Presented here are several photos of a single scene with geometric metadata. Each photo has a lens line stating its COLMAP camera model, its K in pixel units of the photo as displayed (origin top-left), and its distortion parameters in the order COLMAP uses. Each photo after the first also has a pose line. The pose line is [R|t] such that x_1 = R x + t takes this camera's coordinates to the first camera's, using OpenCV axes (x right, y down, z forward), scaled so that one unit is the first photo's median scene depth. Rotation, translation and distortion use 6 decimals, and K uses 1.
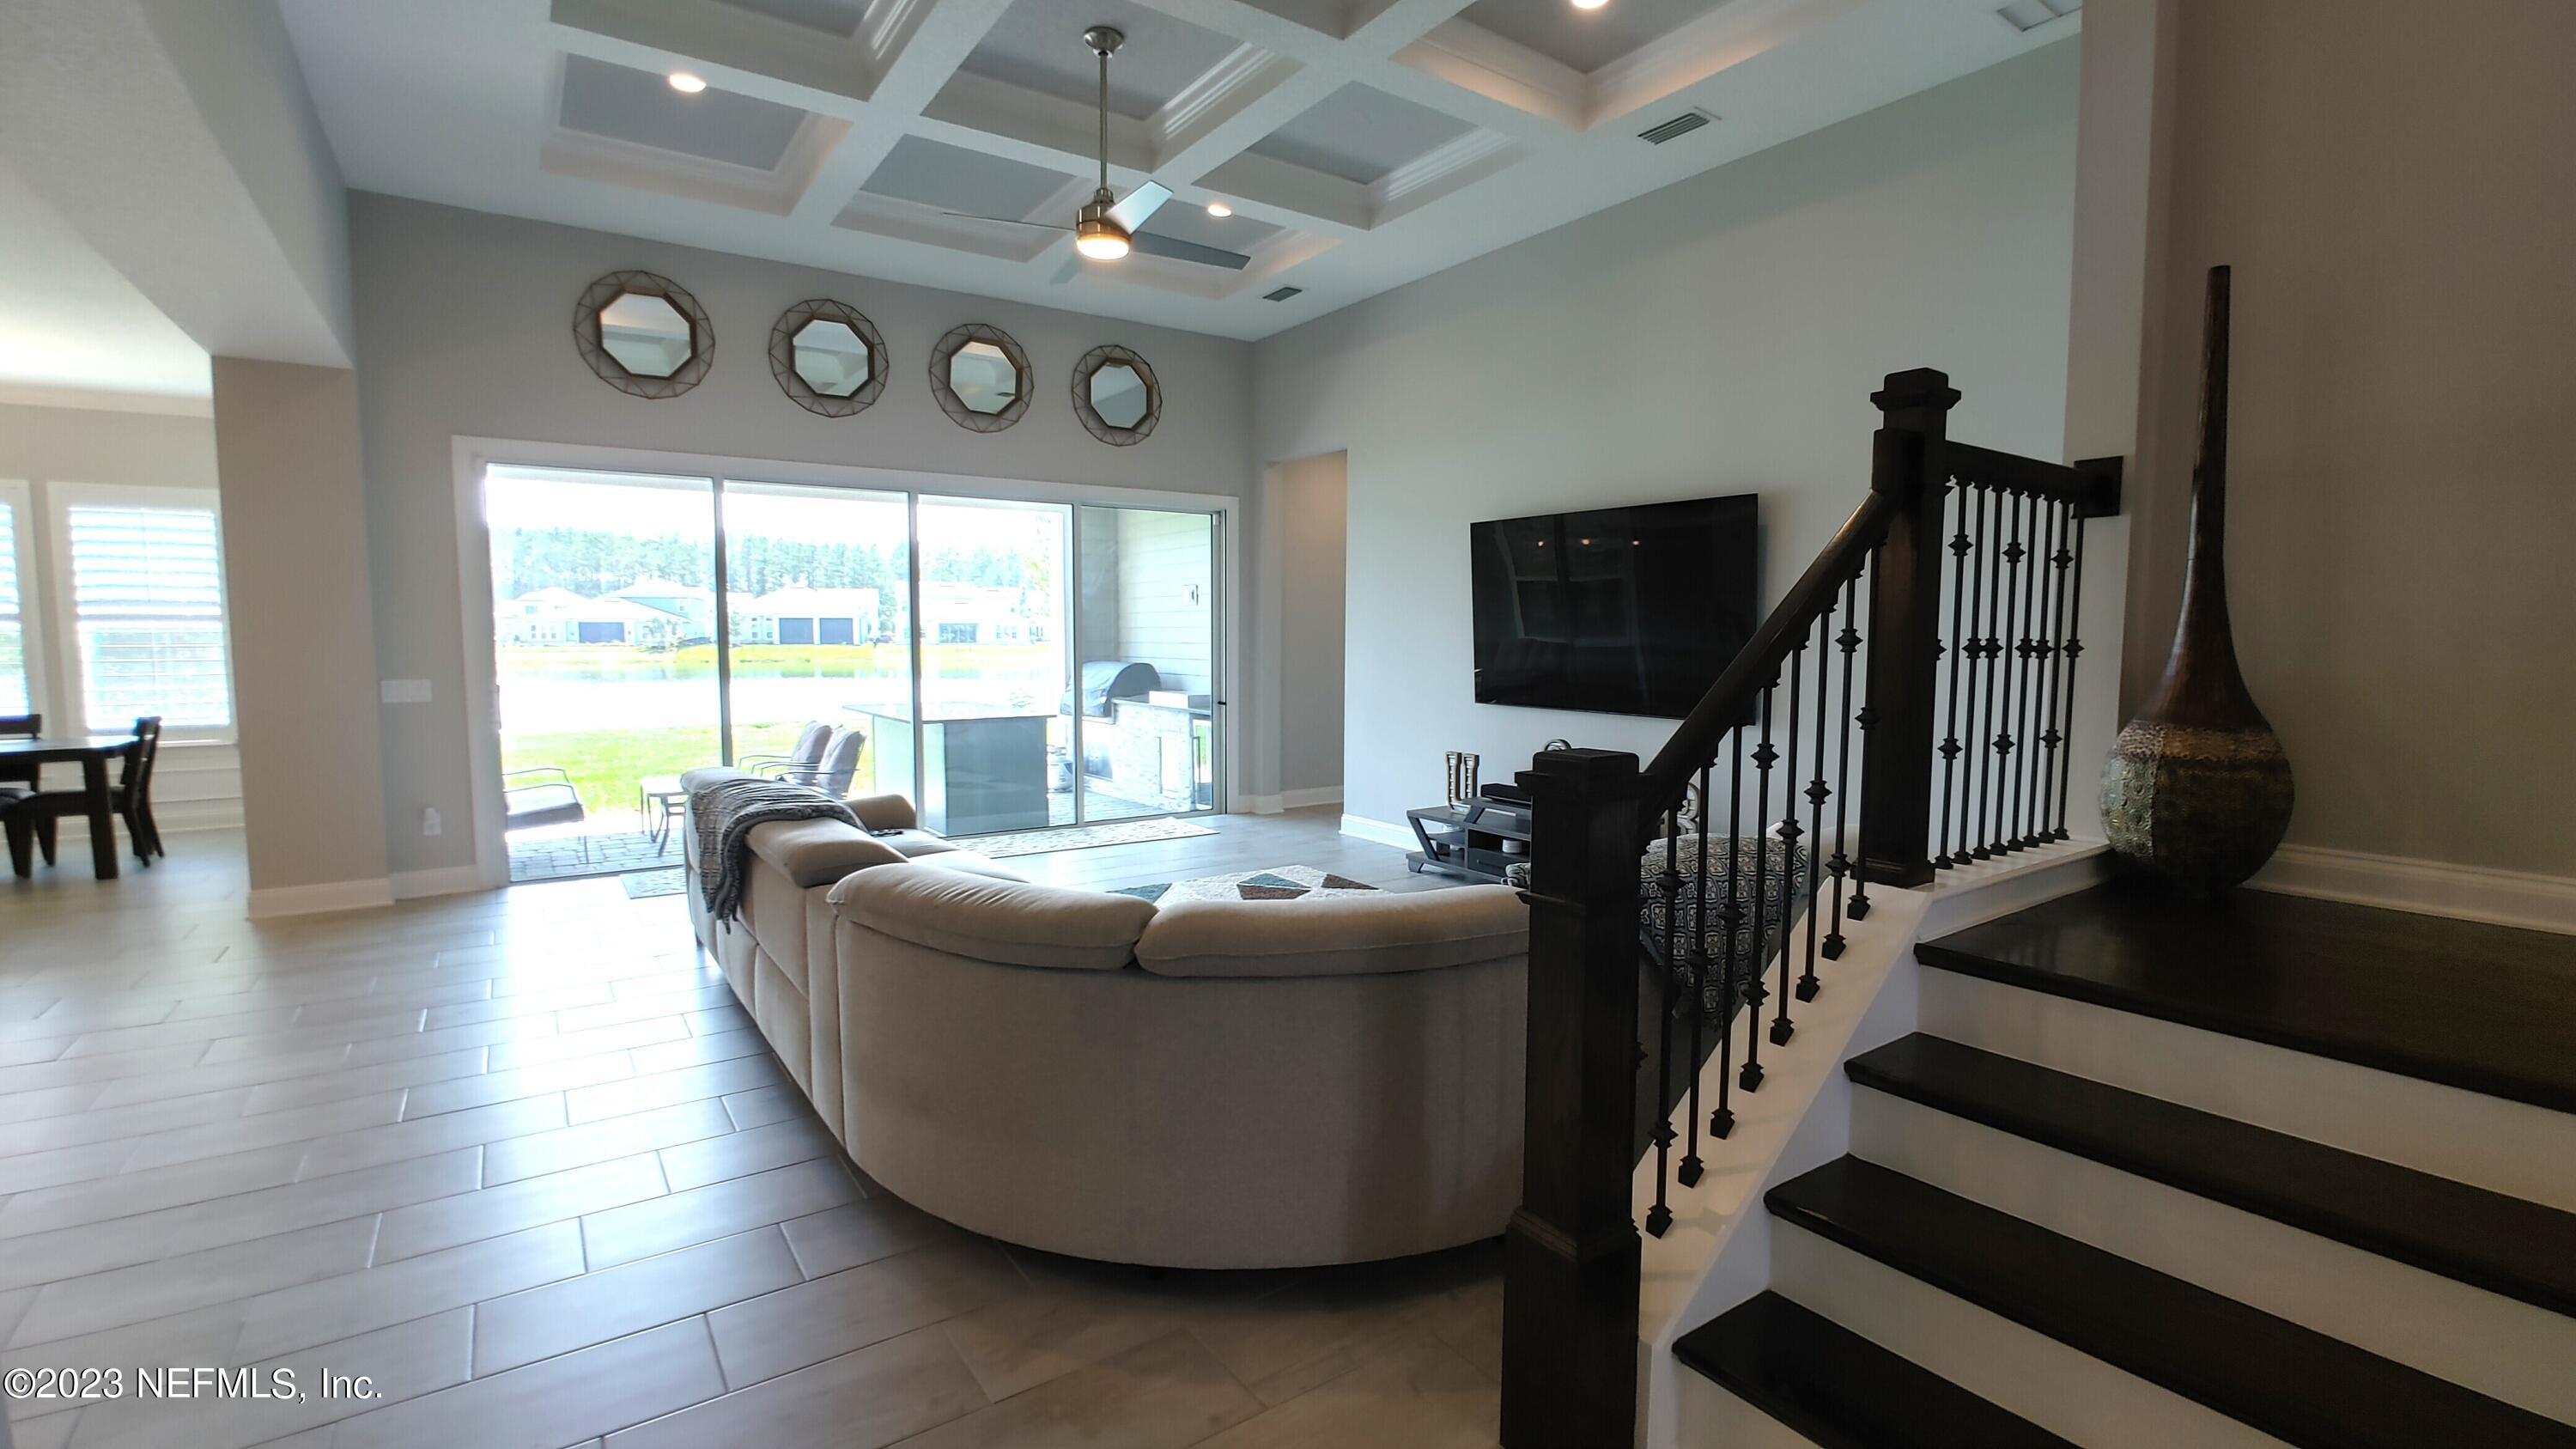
lens RADIAL K [[1124.1, 0, 1305.5], [0, 1124.1, 736.1], [0, 0, 1]] dist [-0.029435, 0.003781]
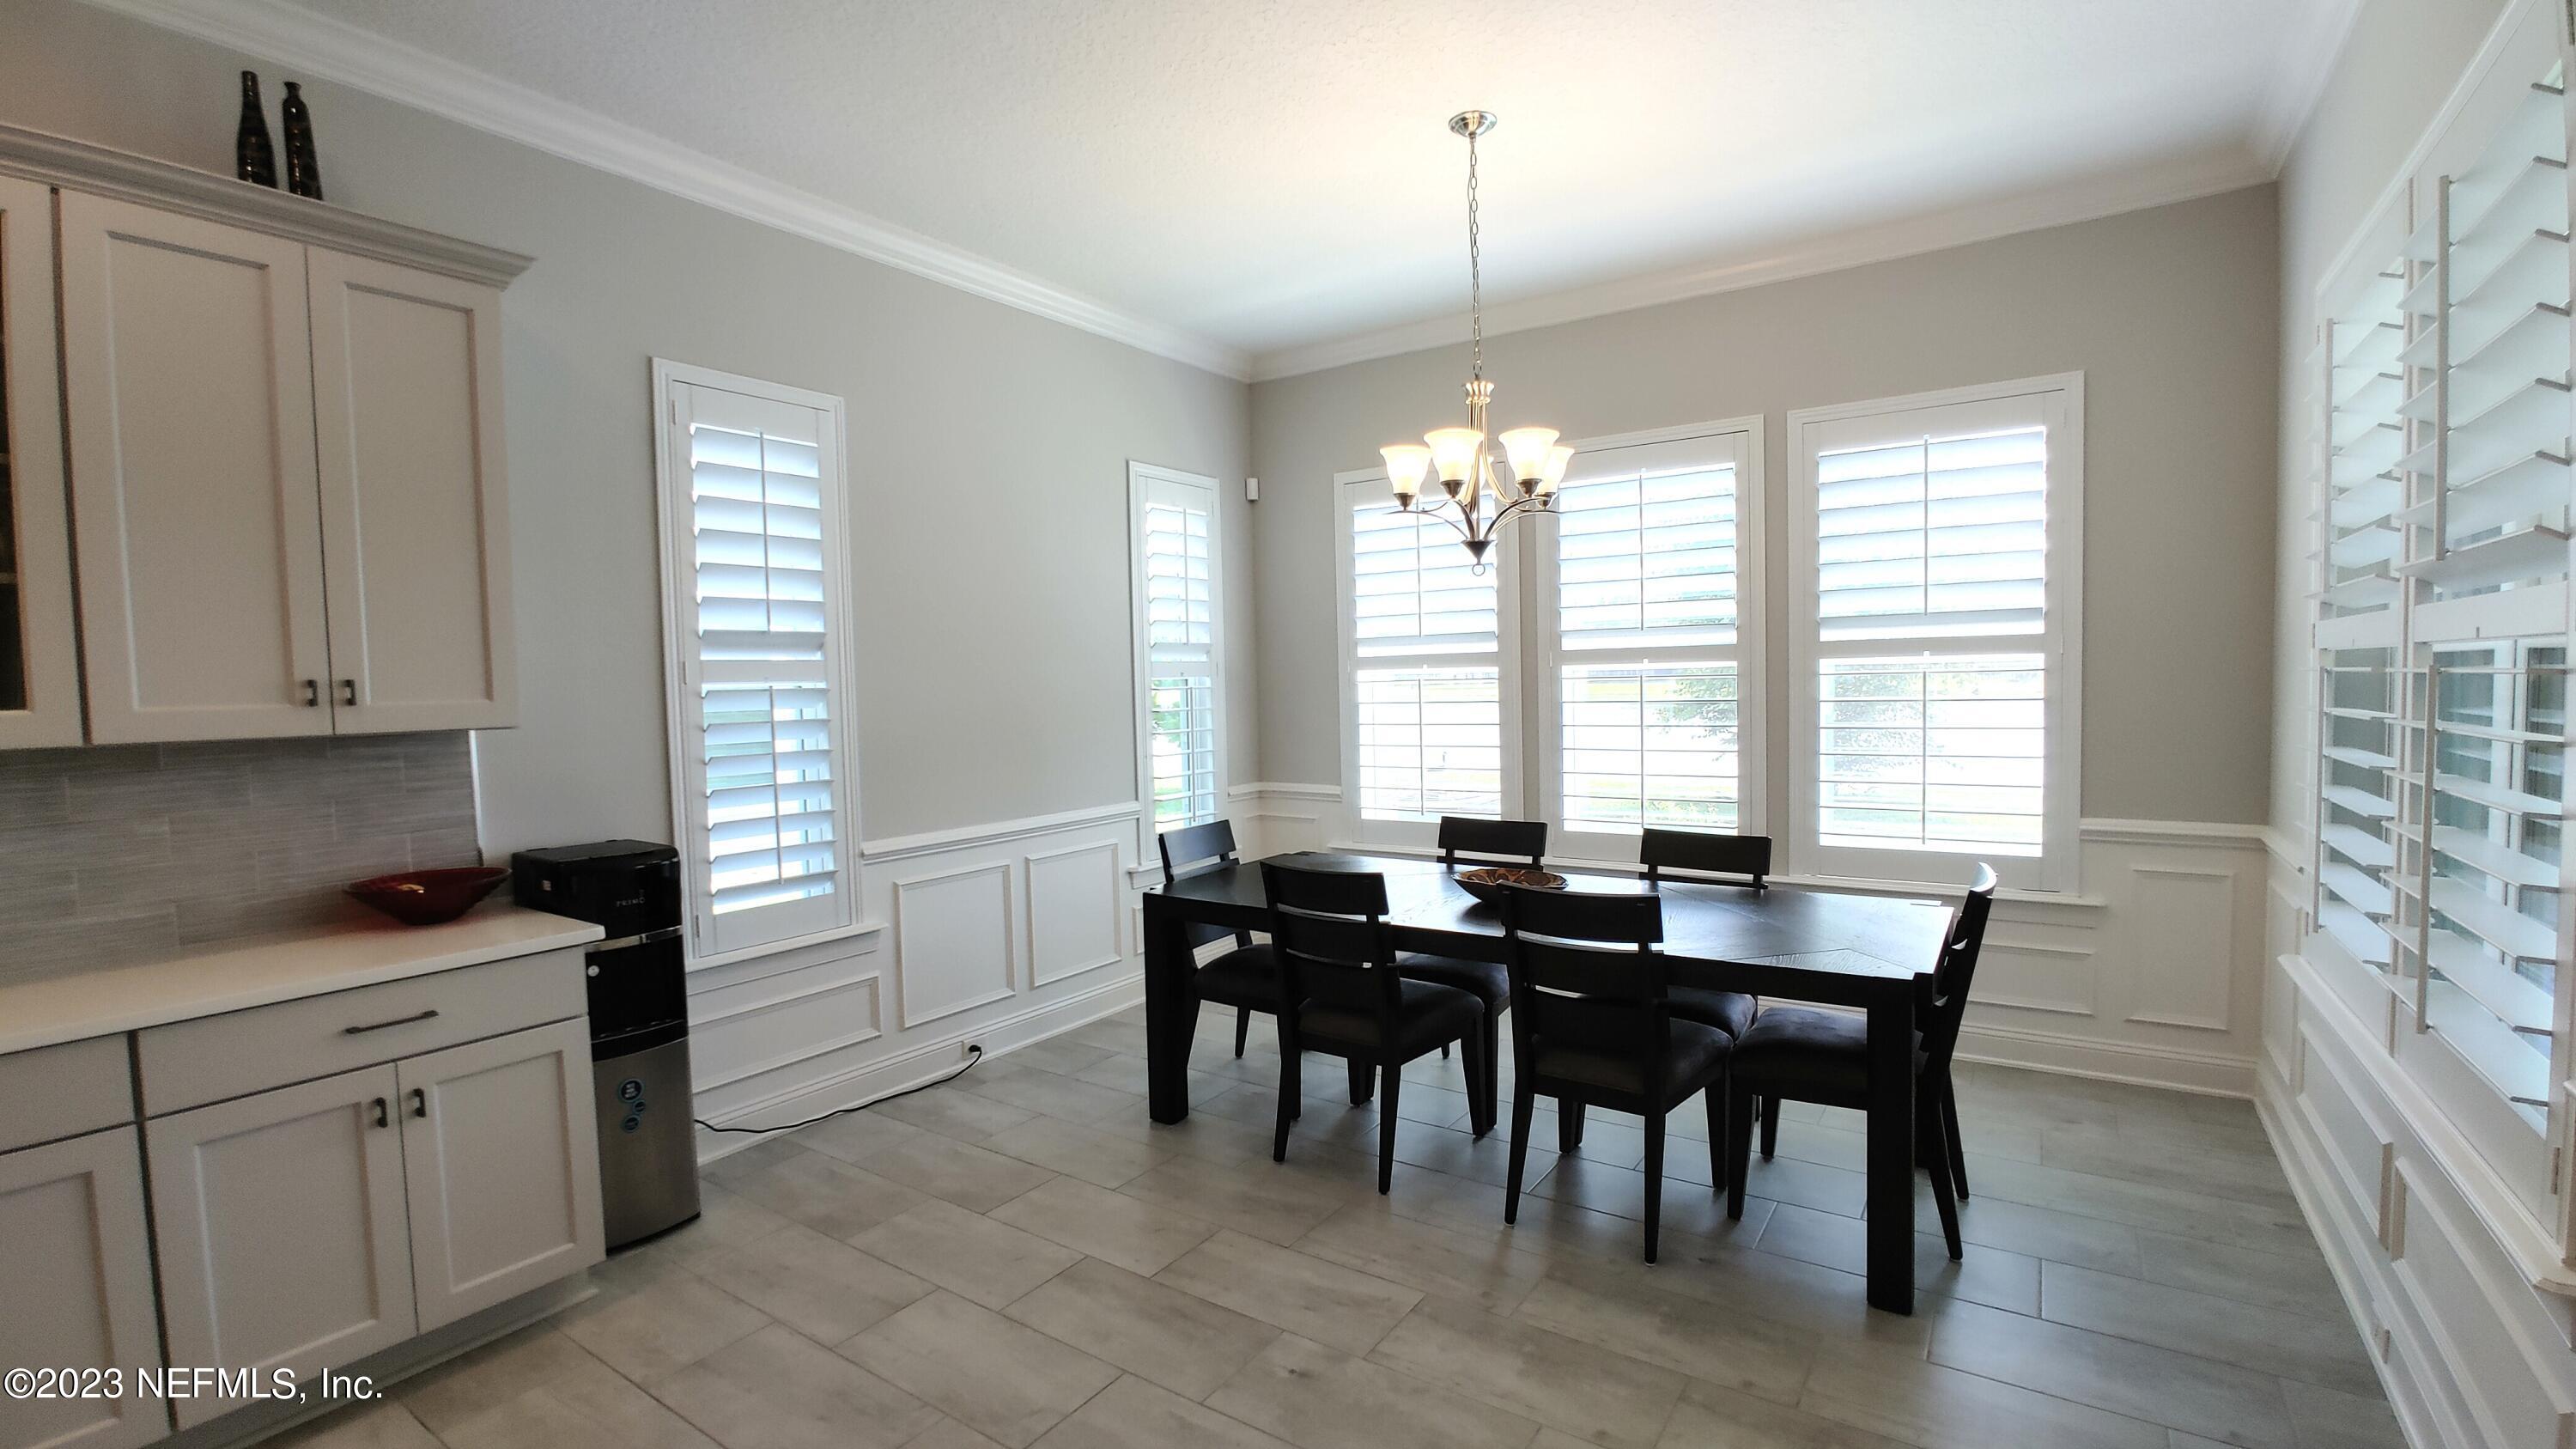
lens RADIAL K [[1118.5, 0, 1285.3], [0, 1118.5, 741.5], [0, 0, 1]] dist [-0.027606, 0.004100]
pose [[0.351130, 0.040416, -0.935454, -0.773732], [-0.059624, 0.998005, 0.020738, -0.064156], [0.934426, 0.048493, 0.352839, 0.615463]]
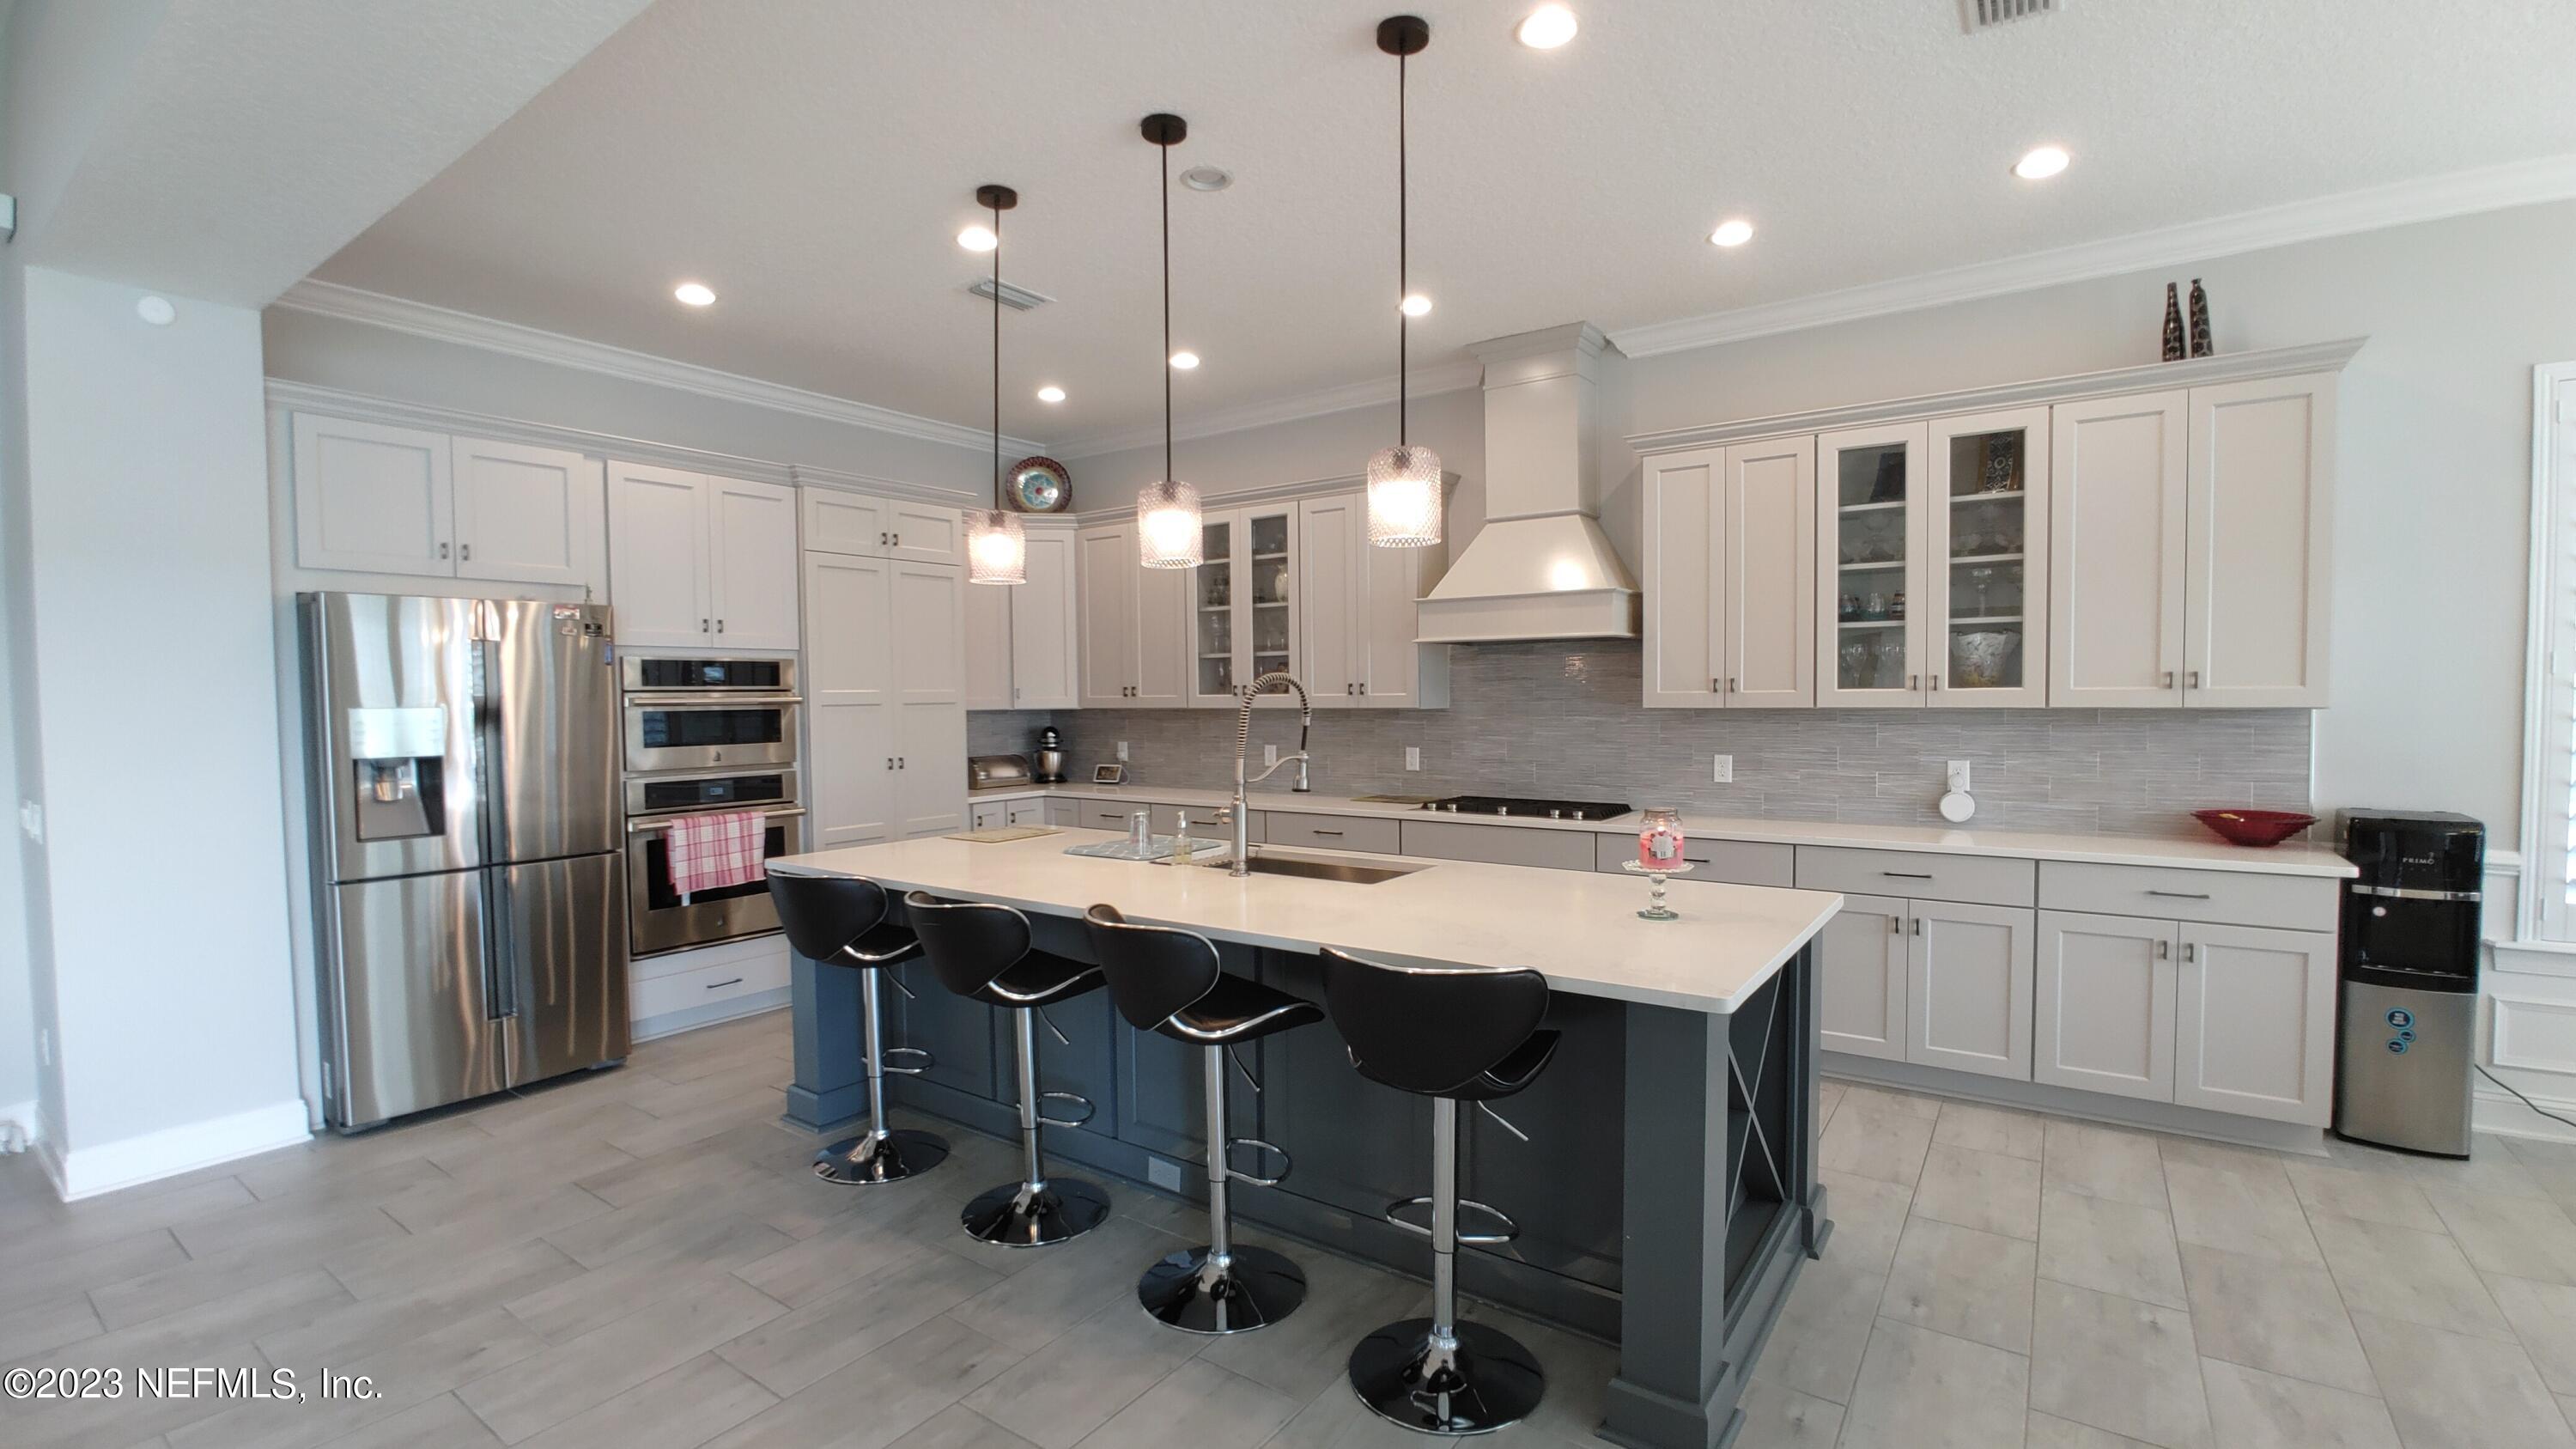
lens RADIAL K [[1118.5, 0, 1287.7], [0, 1118.5, 741.4], [0, 0, 1]] dist [-0.027606, 0.004100]
pose [[-0.942378, 0.021270, -0.333873, -0.610794], [-0.022331, 0.991752, 0.126215, -0.083193], [0.333804, 0.126398, -0.934130, 0.820888]]
